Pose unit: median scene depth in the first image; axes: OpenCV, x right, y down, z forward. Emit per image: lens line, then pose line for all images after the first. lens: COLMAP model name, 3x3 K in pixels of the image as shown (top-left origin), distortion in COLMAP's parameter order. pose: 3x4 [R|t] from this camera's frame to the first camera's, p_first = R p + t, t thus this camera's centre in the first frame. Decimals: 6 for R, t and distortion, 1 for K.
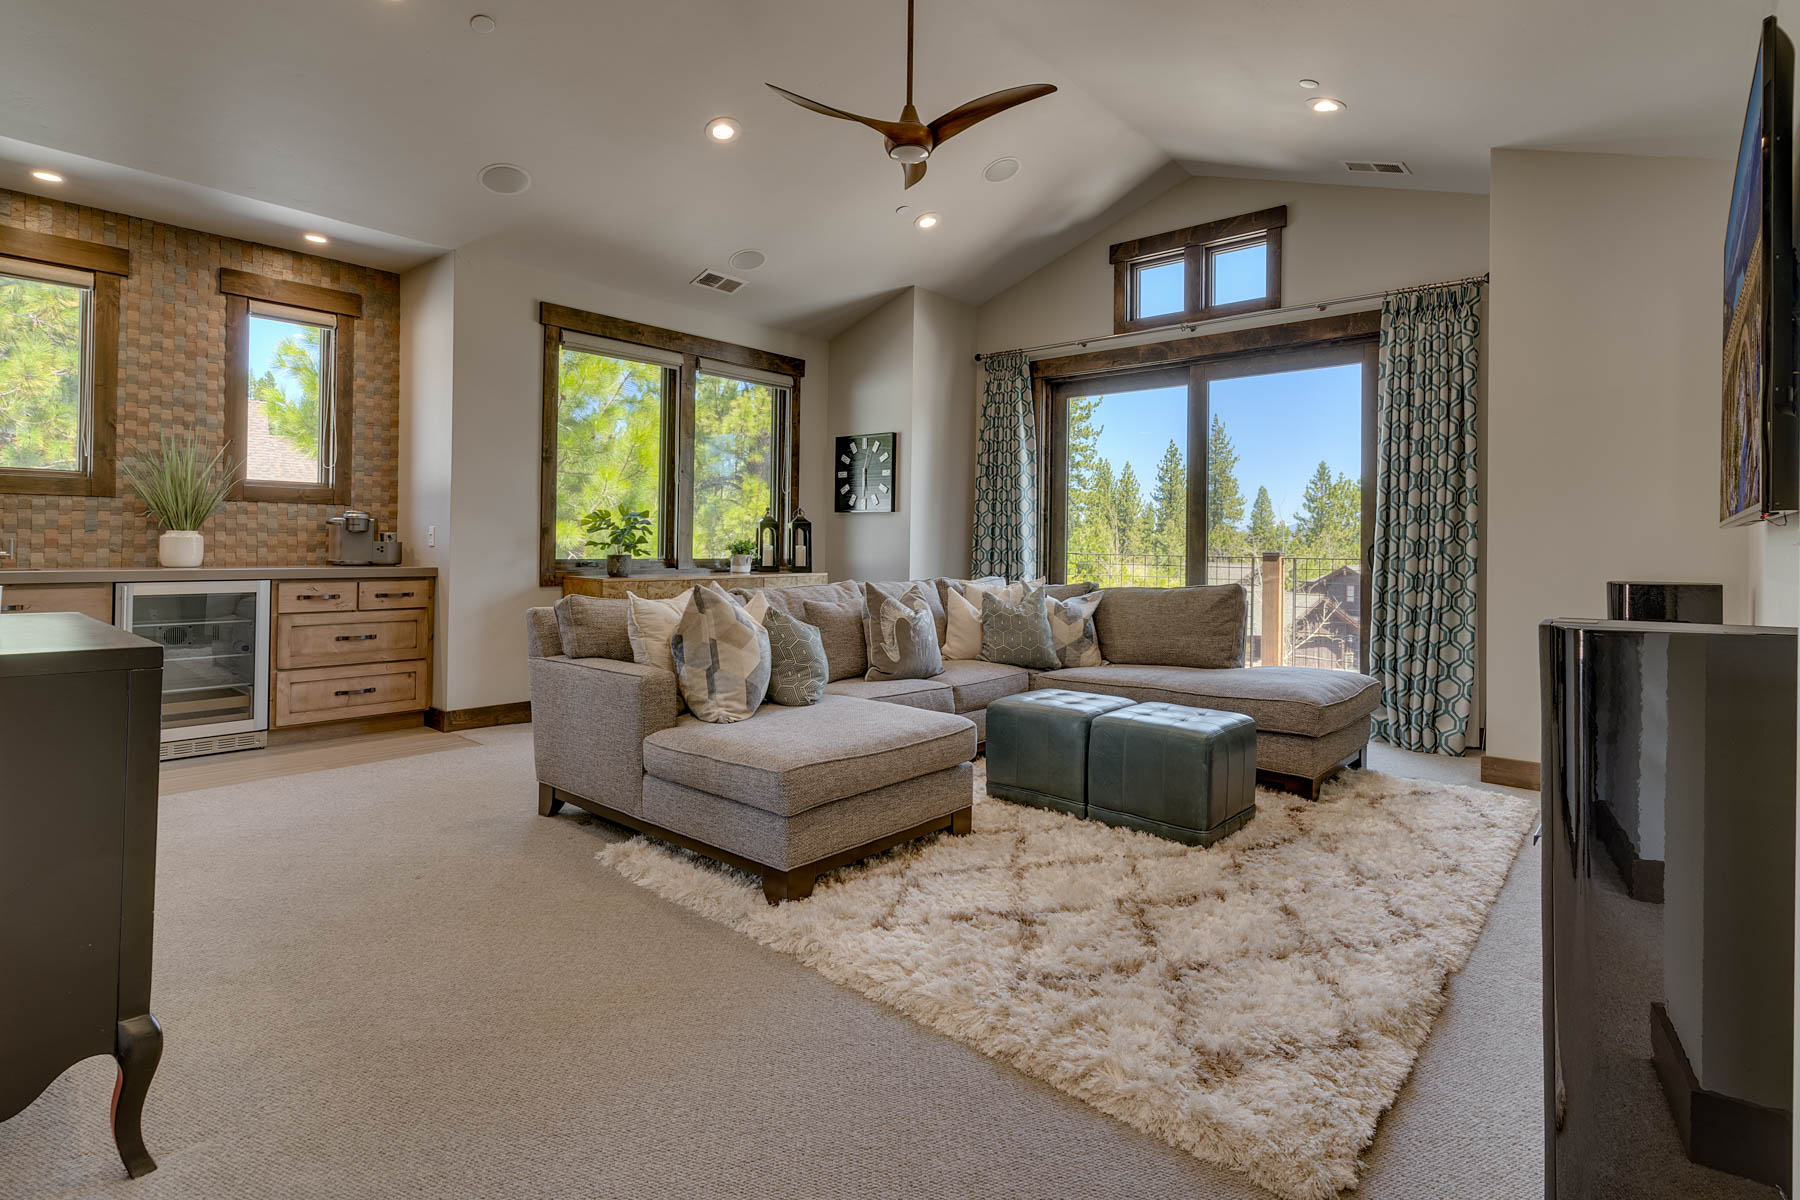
lens RADIAL K [[900.6, 0, 897.7], [0, 900.6, 585.3], [0, 0, 1]] dist [0.001077, 0.000435]
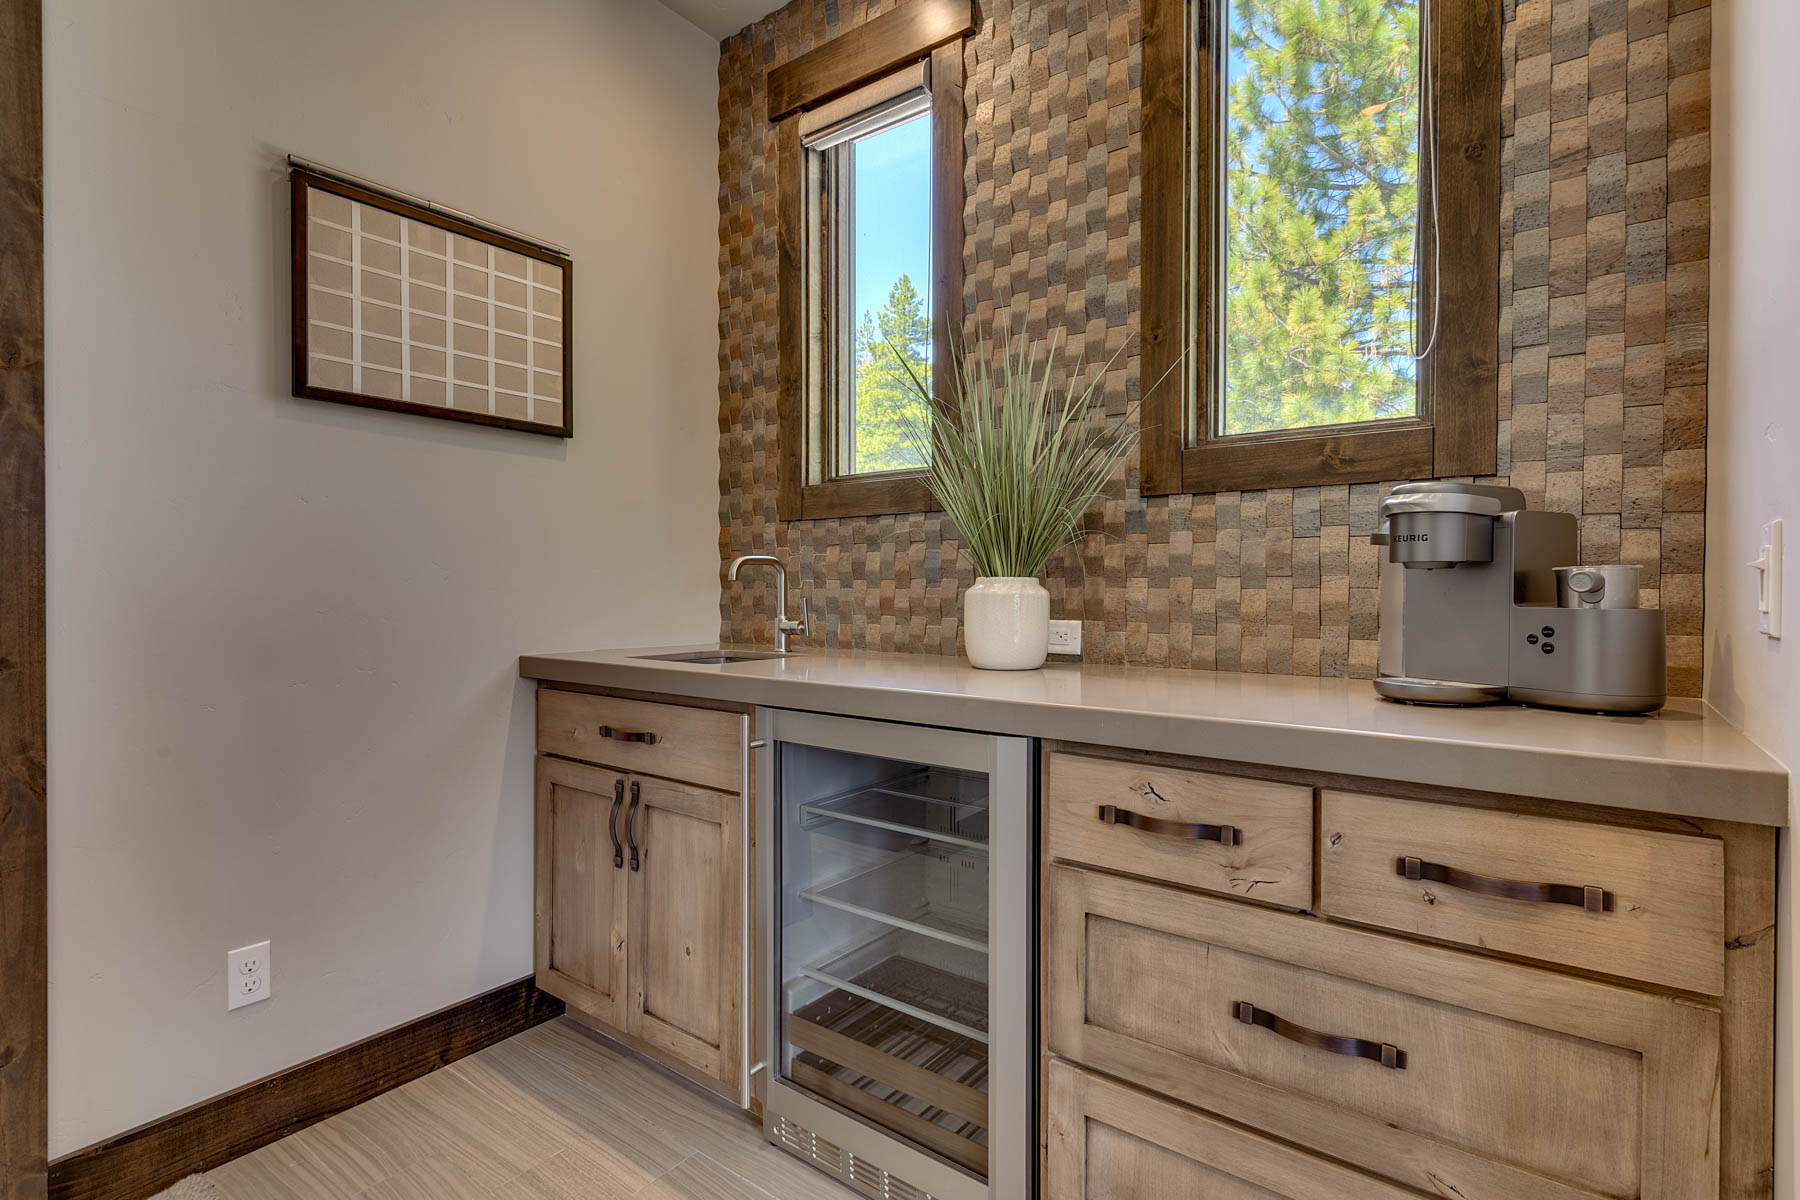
lens RADIAL K [[868.6, 0, 904.1], [0, 868.6, 579.0], [0, 0, 1]] dist [0.003033, 0.000597]
pose [[0.083568, -0.021756, -0.996265, -0.394972], [-0.047707, 0.998528, -0.025807, -0.045672], [0.995359, 0.049685, 0.082407, 0.886109]]
